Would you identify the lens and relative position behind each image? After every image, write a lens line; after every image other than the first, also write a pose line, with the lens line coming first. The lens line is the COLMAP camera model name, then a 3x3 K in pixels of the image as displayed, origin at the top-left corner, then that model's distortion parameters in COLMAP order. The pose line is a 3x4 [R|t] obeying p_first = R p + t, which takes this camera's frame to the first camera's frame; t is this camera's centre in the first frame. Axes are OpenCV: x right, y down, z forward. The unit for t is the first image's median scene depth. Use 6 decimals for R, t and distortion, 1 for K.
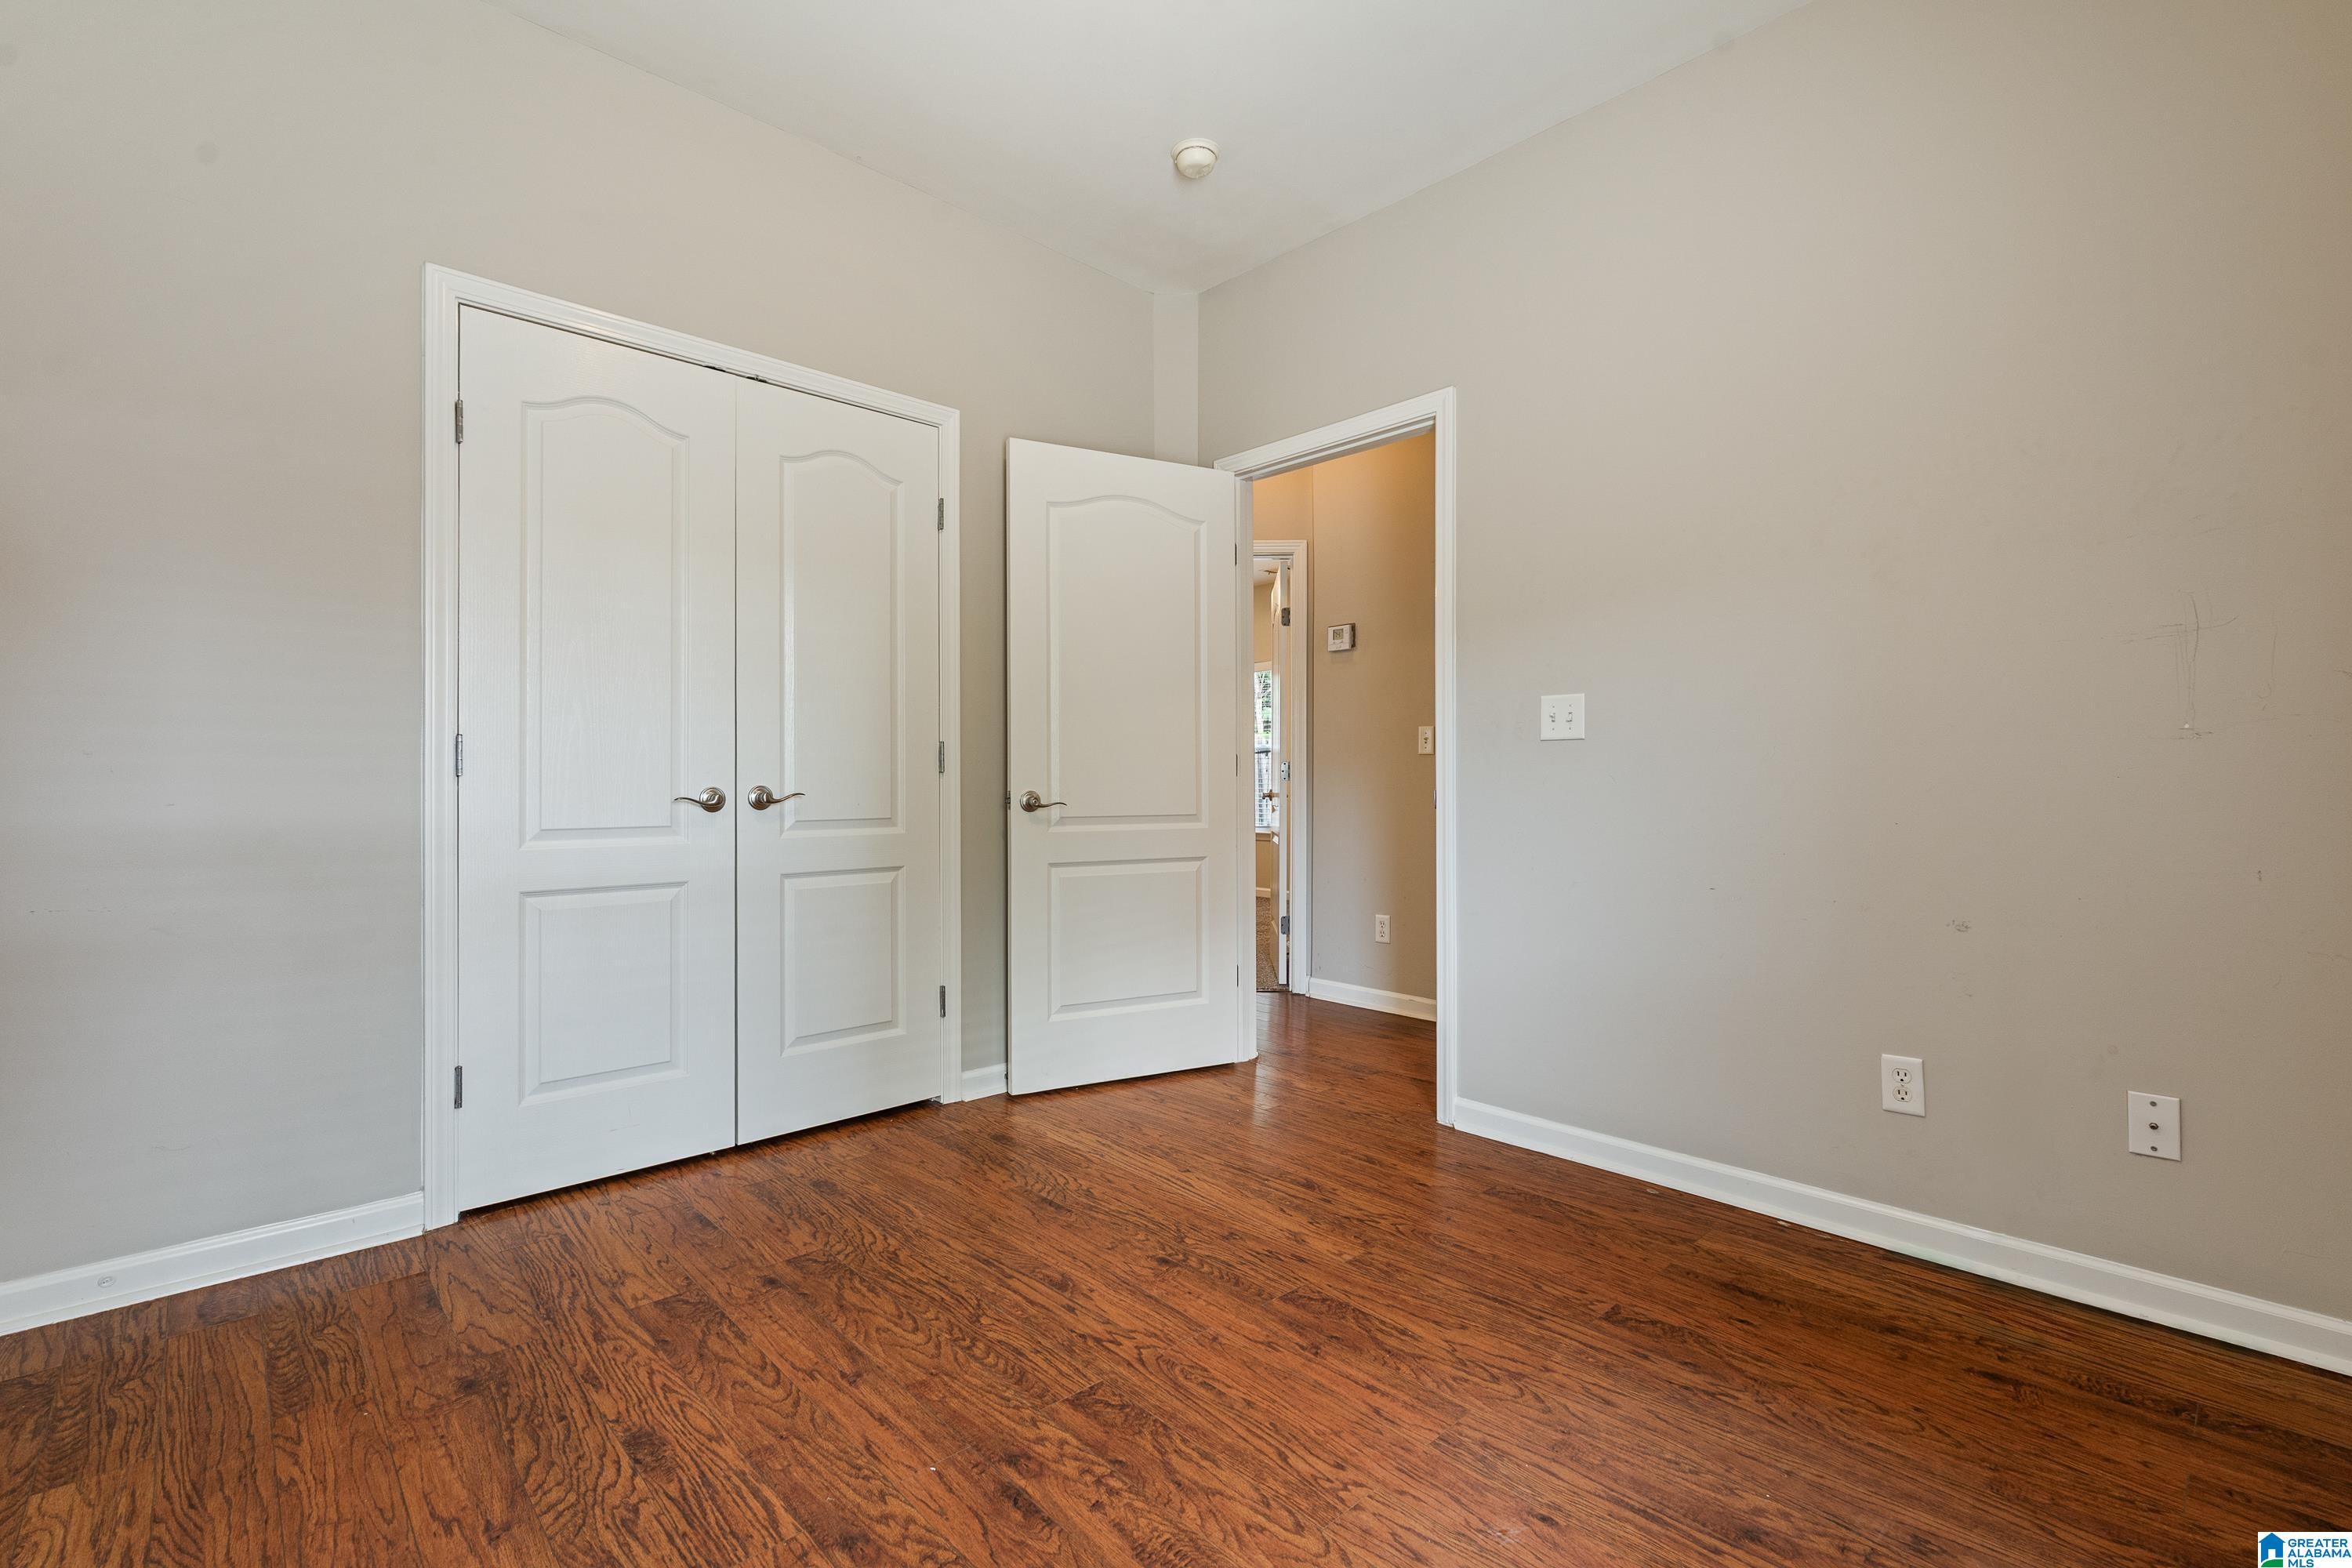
lens RADIAL K [[1034.2, 0, 1161.6], [0, 1034.2, 783.8], [0, 0, 1]] dist [0.000024, 0.000508]
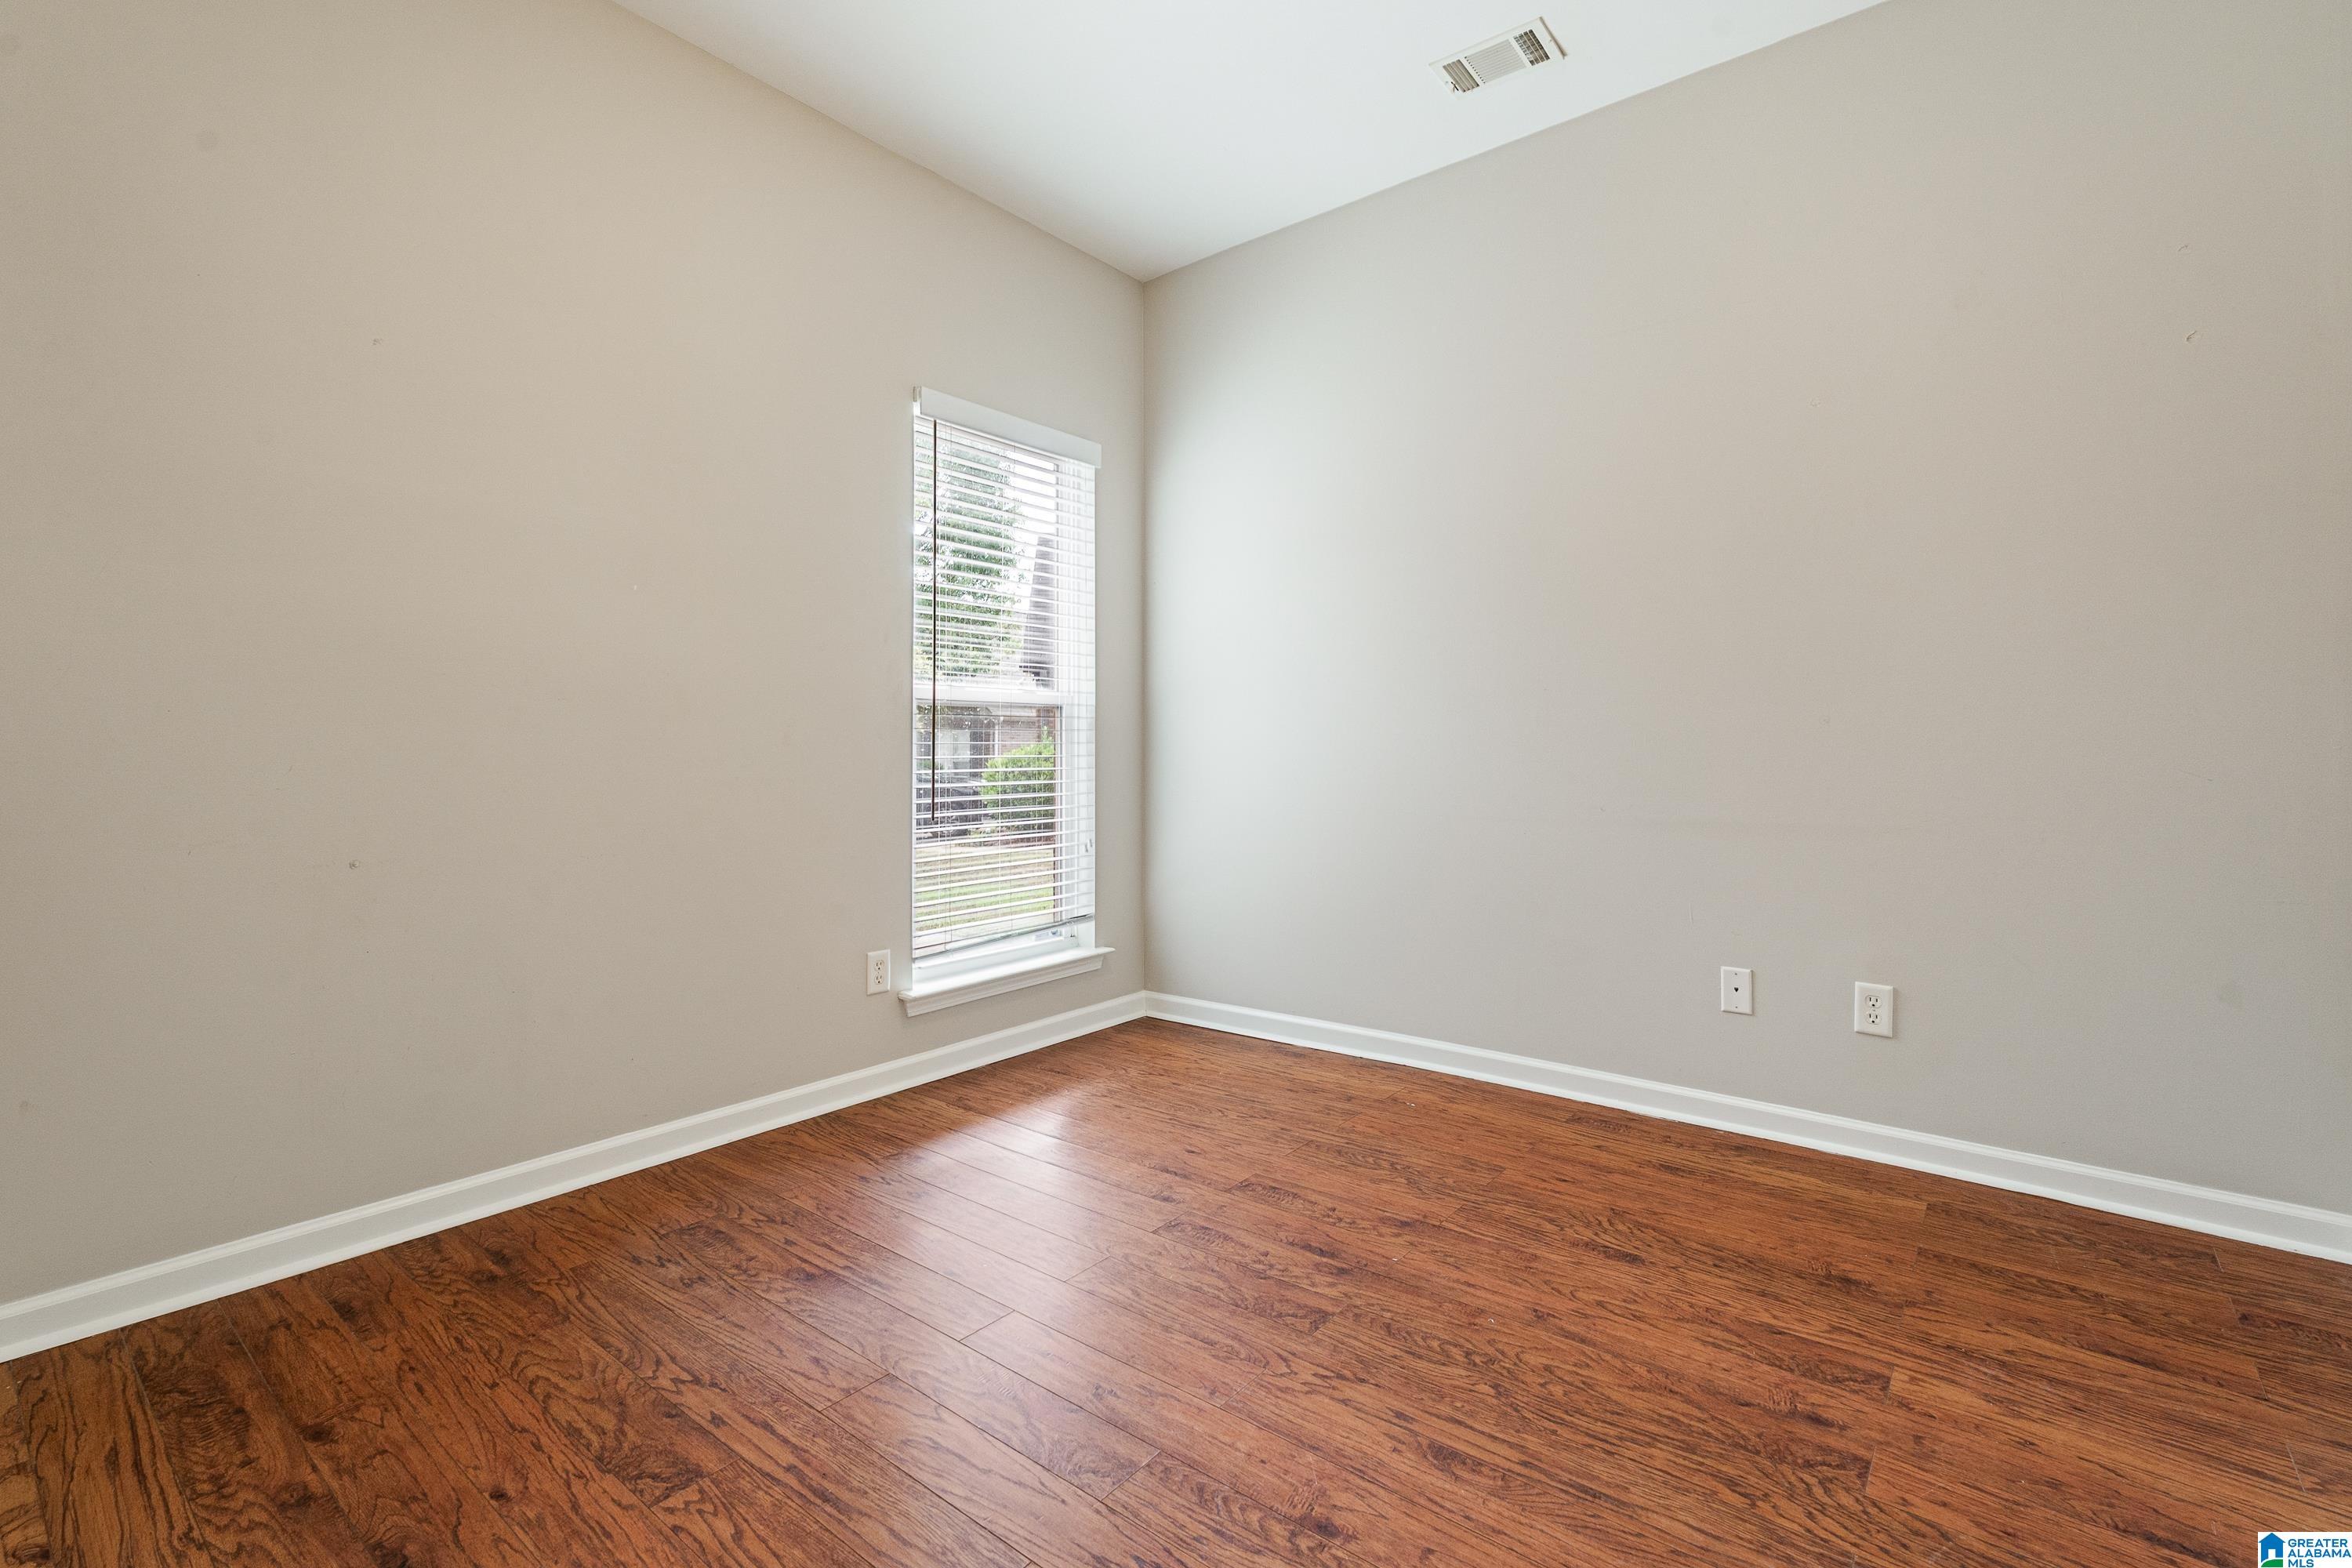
lens RADIAL K [[1034.2, 0, 1161.6], [0, 1034.2, 783.8], [0, 0, 1]] dist [0.000024, 0.000508]
pose [[-0.991005, 0.003658, -0.133773, 0.220178], [-0.000713, 0.999468, 0.032611, 0.000006], [0.133821, 0.032413, -0.990475, 1.946352]]
